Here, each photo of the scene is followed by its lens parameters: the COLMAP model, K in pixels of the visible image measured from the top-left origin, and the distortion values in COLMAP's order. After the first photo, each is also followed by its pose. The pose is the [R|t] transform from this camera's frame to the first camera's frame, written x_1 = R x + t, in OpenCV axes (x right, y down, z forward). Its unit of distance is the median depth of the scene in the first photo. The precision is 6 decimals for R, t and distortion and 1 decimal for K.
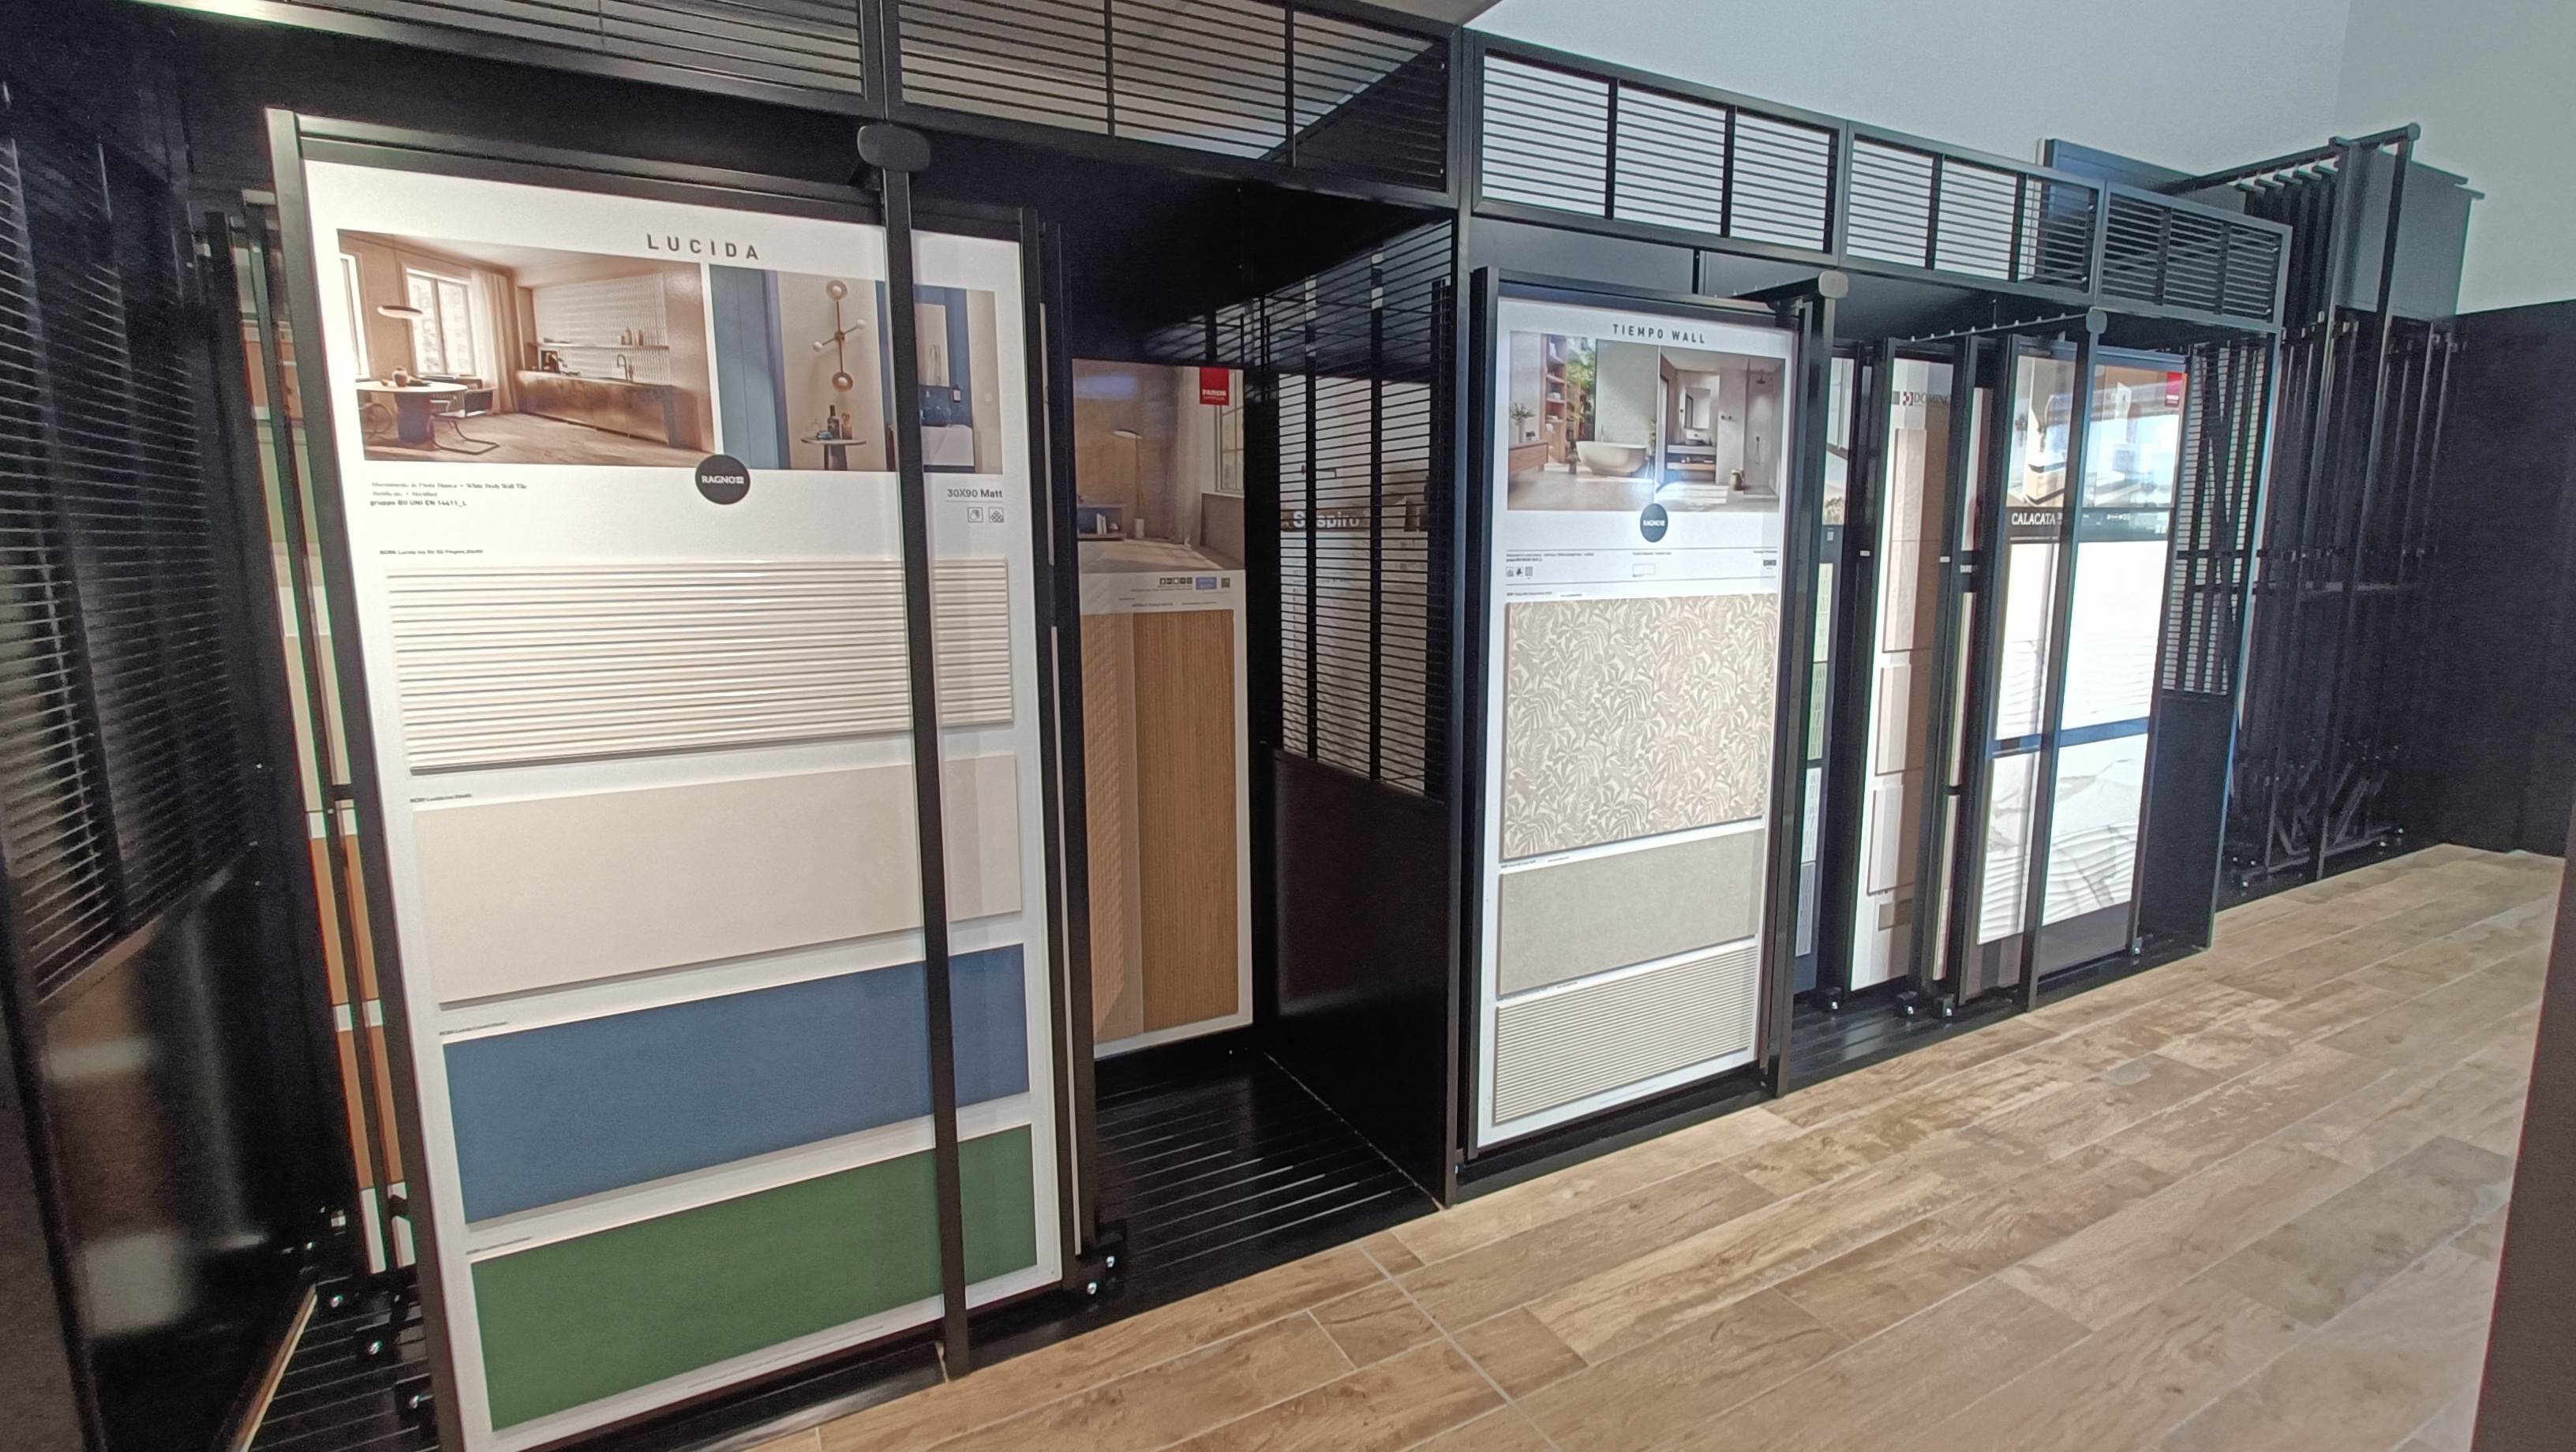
lens RADIAL K [[1160.1, 0, 1281.1], [0, 1160.1, 706.4], [0, 0, 1]] dist [-0.002532, 0.000448]
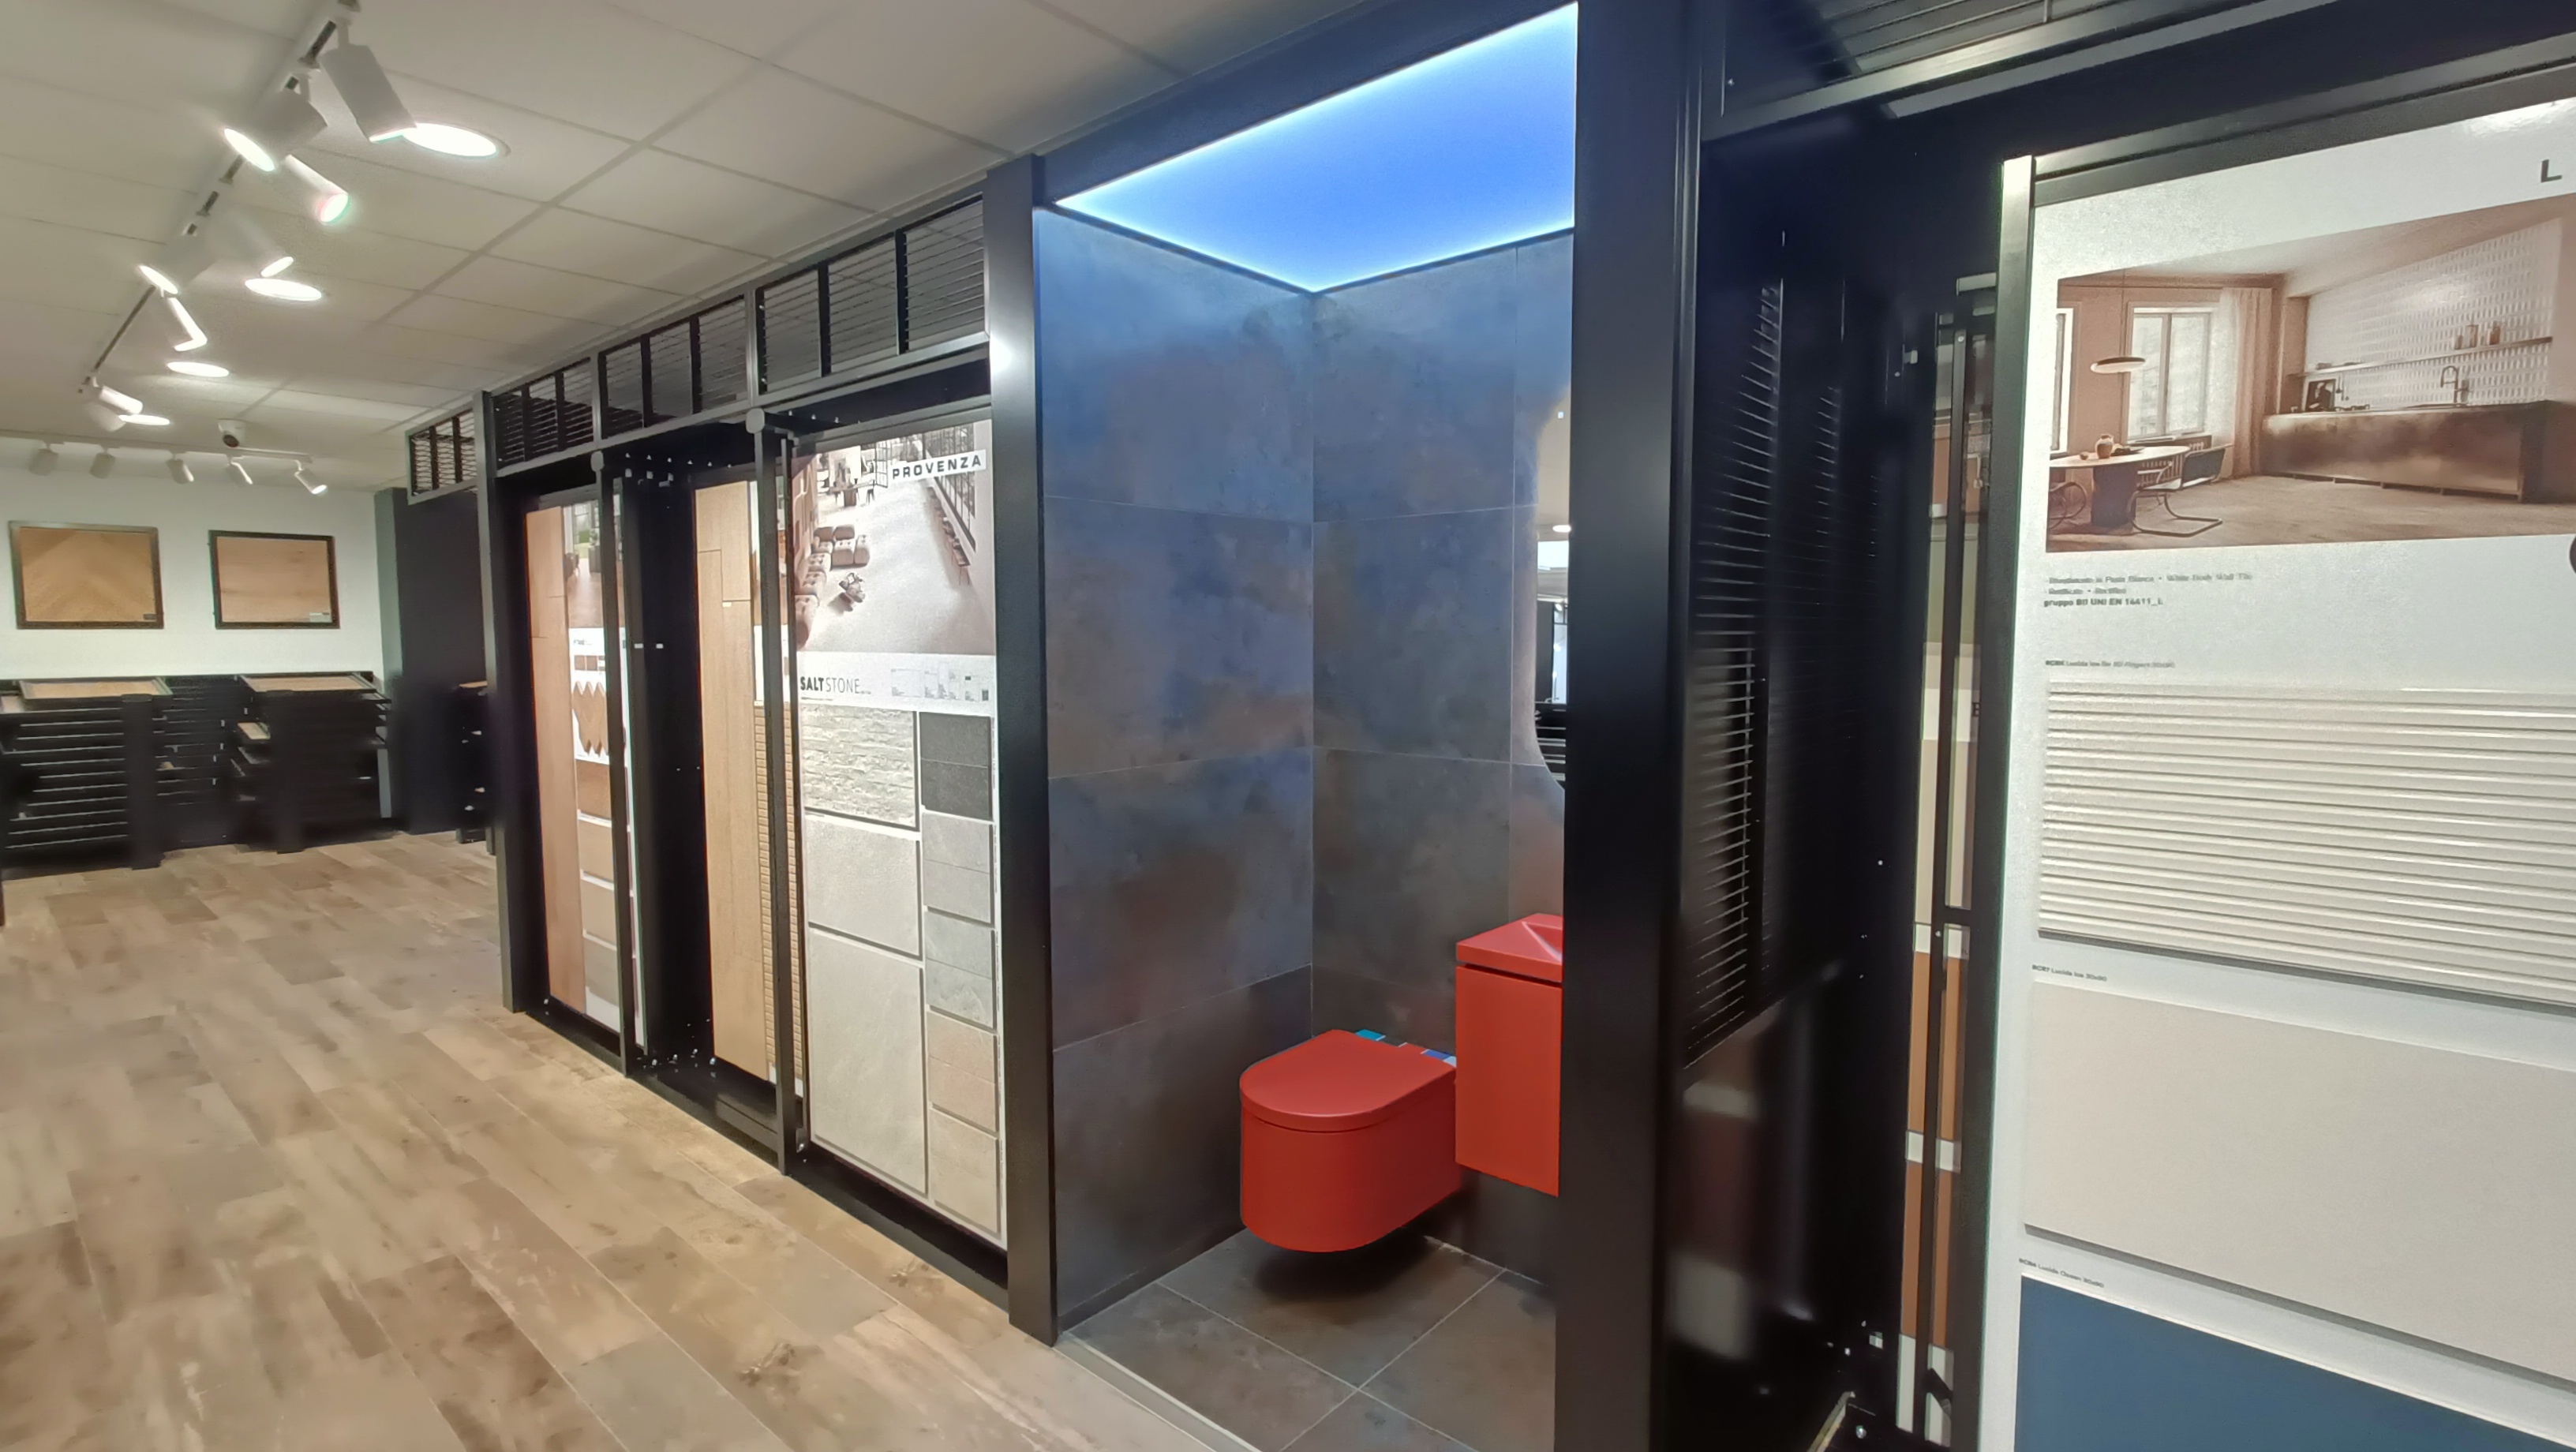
lens RADIAL K [[1160.1, 0, 1280.8], [0, 1160.1, 734.6], [0, 0, 1]] dist [-0.002532, 0.000448]
pose [[0.352554, 0.087234, -0.931717, -0.187222], [-0.130908, 0.990453, 0.043199, -0.044464], [0.926590, 0.106739, 0.360608, 0.193849]]
